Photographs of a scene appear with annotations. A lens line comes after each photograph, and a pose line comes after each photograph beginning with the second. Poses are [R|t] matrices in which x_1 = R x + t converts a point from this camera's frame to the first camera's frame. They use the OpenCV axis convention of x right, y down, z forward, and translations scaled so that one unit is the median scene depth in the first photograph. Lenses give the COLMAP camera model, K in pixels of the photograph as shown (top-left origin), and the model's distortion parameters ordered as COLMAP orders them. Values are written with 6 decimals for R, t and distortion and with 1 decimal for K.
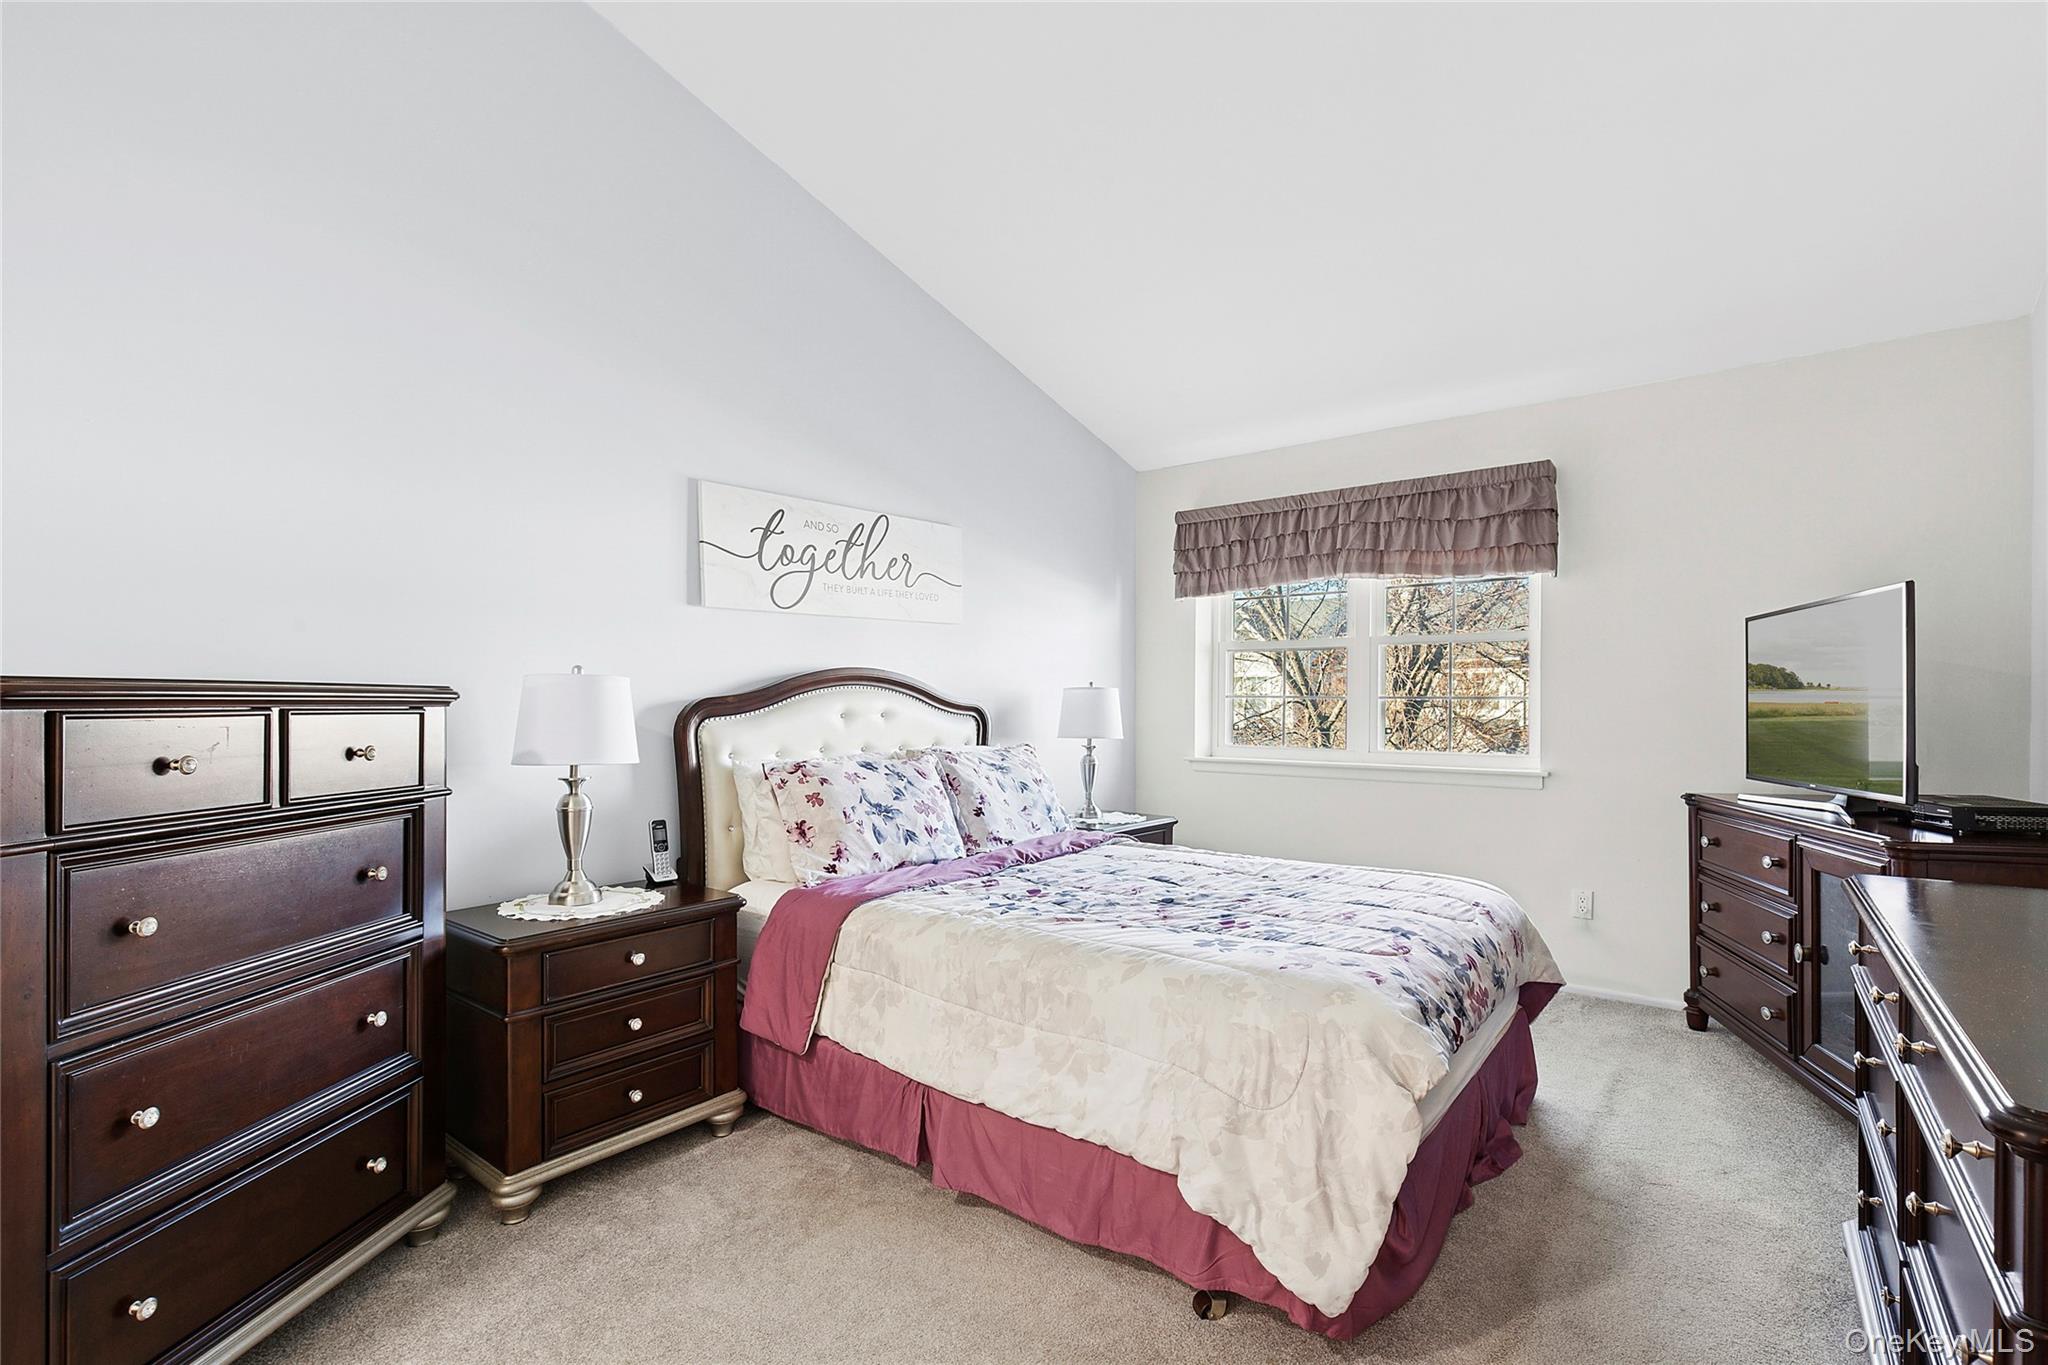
lens RADIAL K [[919.7, 0, 1024.9], [0, 919.7, 691.0], [0, 0, 1]] dist [0.003735, -0.001239]
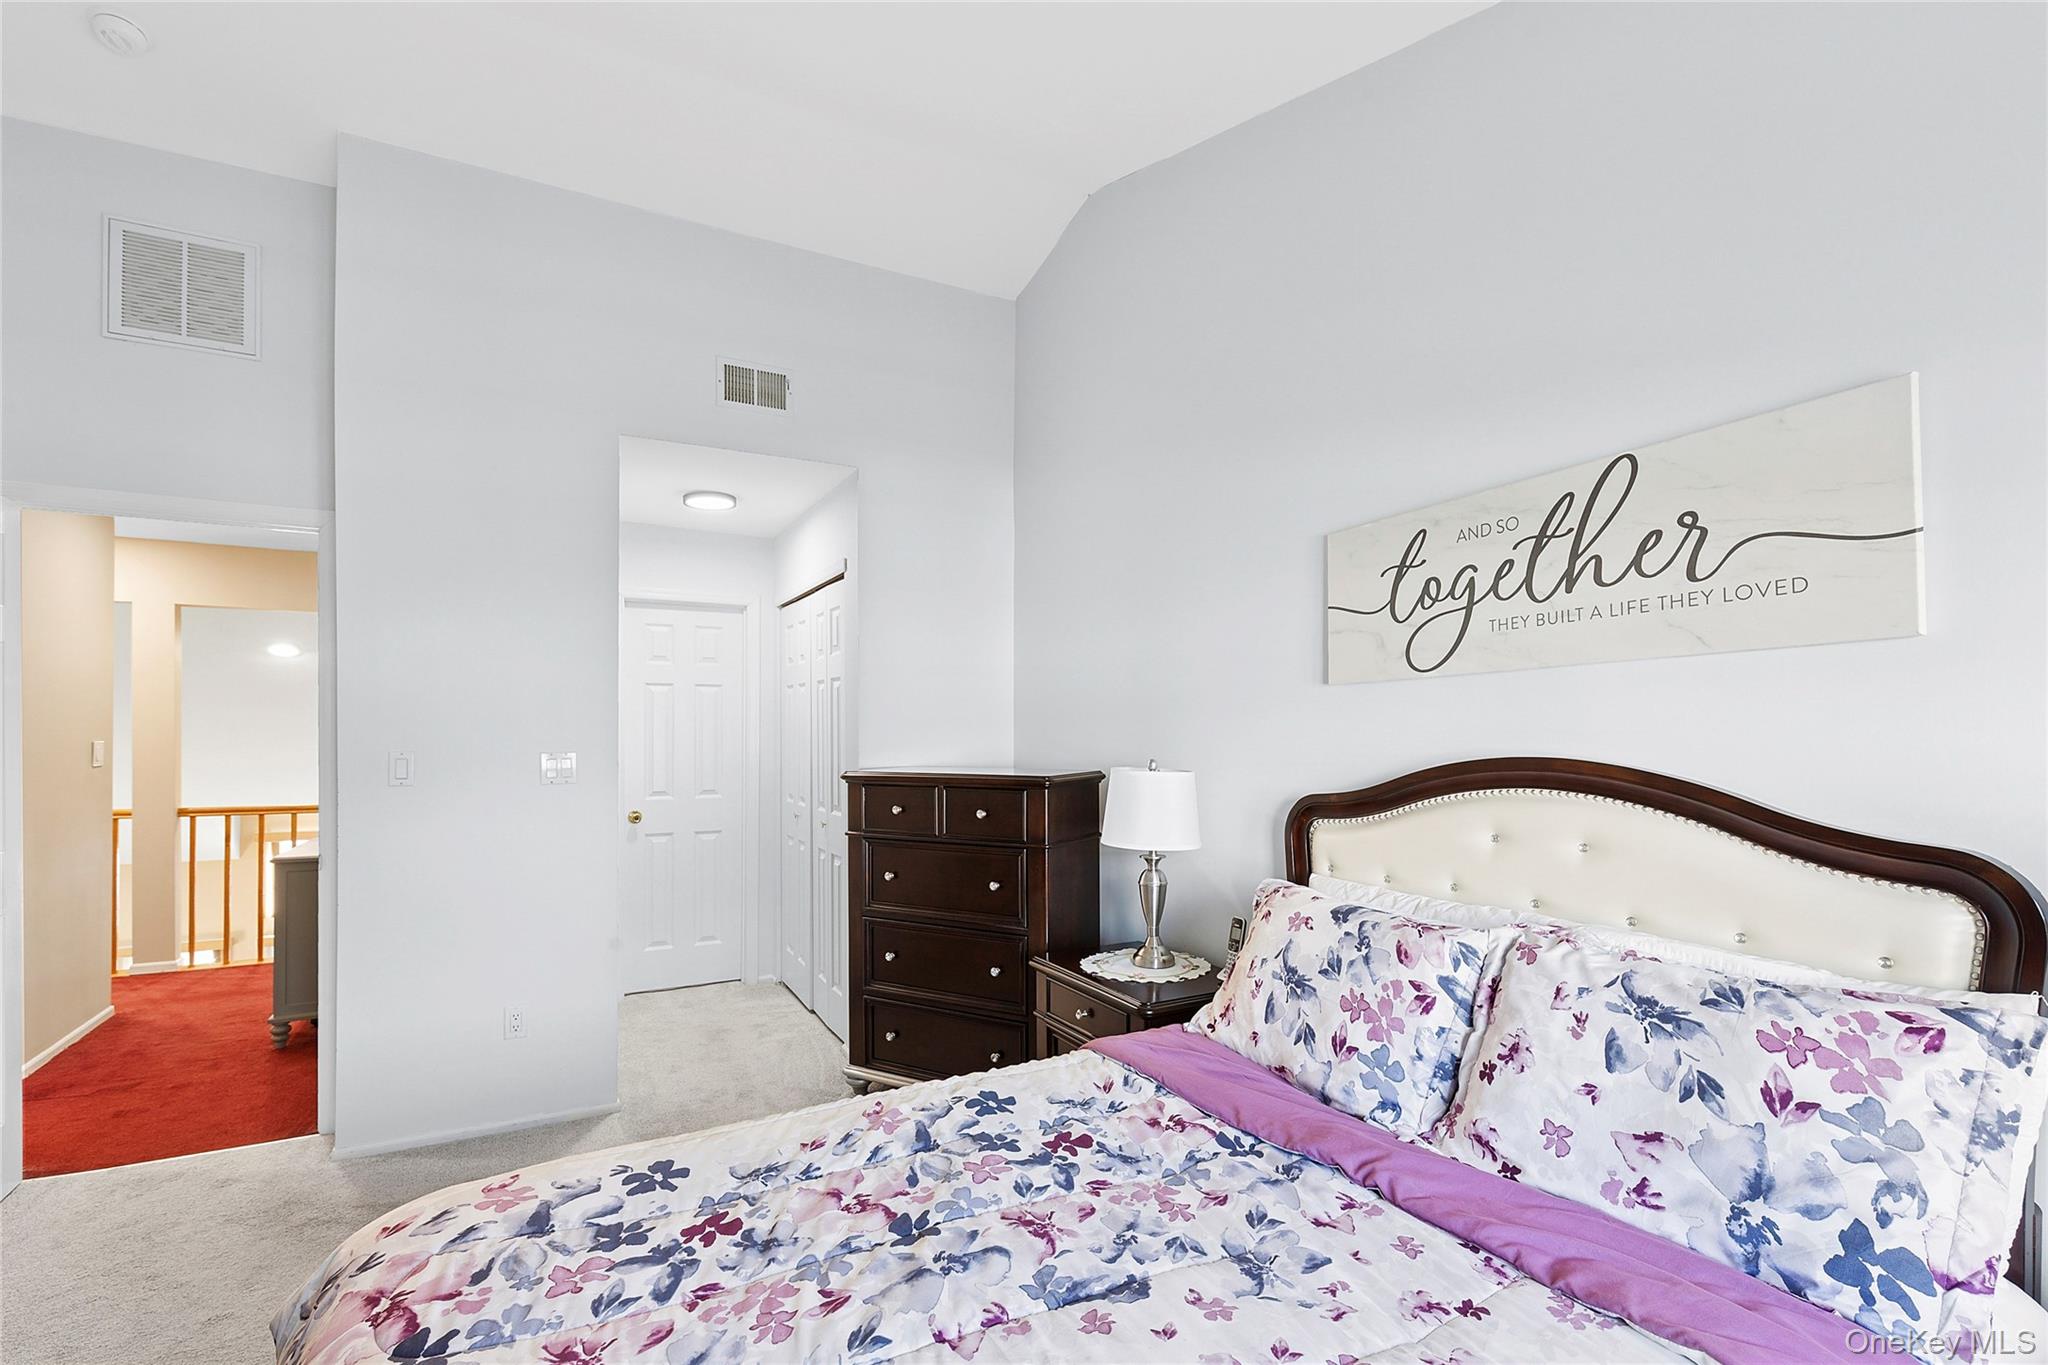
lens RADIAL K [[919.7, 0, 1027.5], [0, 919.7, 723.7], [0, 0, 1]] dist [0.003735, -0.001239]
pose [[-0.381136, -0.016173, -0.924378, 0.476433], [0.003669, 0.999813, -0.019006, -0.038031], [0.924512, -0.010635, -0.381005, 0.965134]]
